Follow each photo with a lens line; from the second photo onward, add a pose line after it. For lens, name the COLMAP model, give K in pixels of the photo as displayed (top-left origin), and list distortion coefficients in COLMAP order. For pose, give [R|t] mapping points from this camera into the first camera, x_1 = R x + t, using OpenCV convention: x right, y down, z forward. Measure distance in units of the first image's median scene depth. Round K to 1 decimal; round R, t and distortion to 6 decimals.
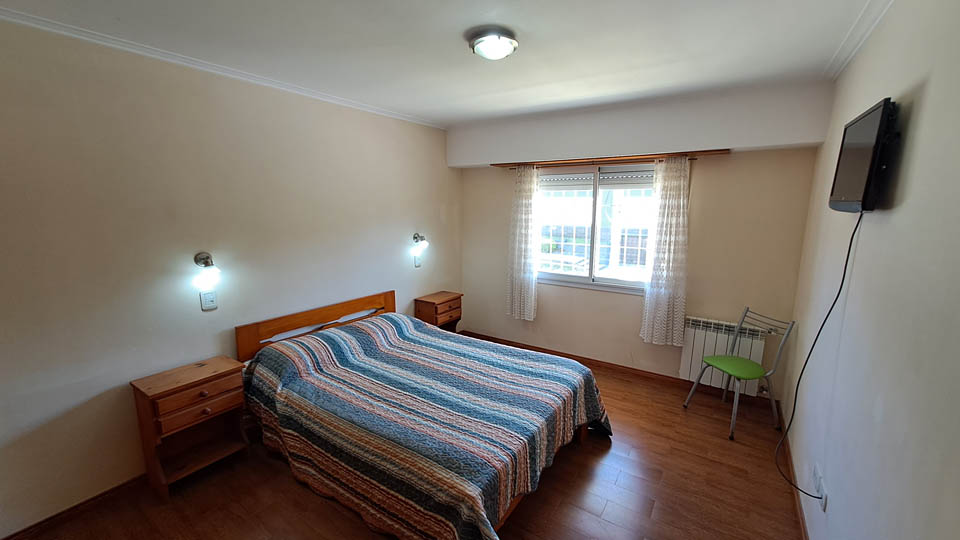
lens RADIAL K [[381.4, 0, 480.0], [0, 381.4, 270.0], [0, 0, 1]] dist [0.000446, -0.000347]
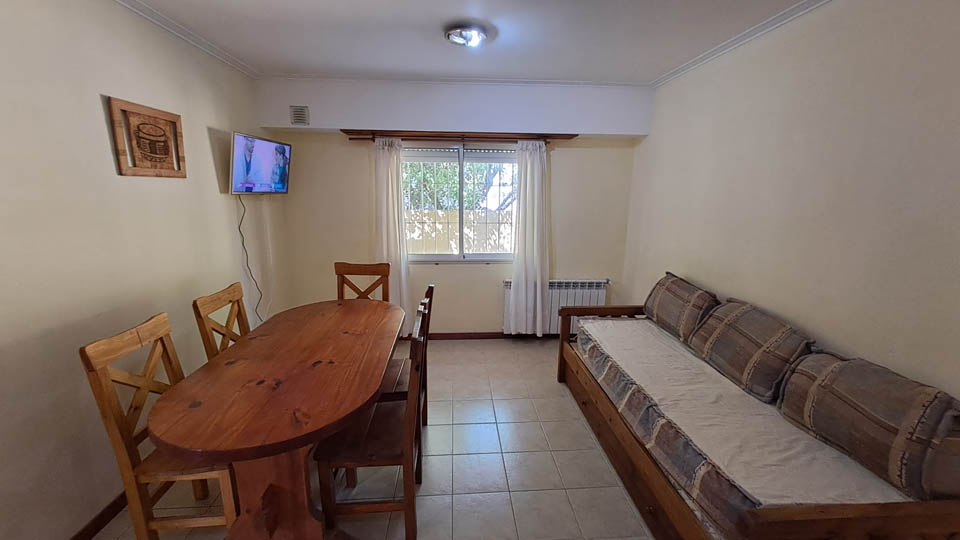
lens RADIAL K [[381.4, 0, 480.0], [0, 381.4, 270.0], [0, 0, 1]] dist [0.000446, -0.000347]
pose [[0.816661, -0.119326, 0.564647, -0.255789], [0.088210, 0.992704, 0.082206, -0.019031], [-0.570337, -0.017326, 0.821228, 0.159308]]
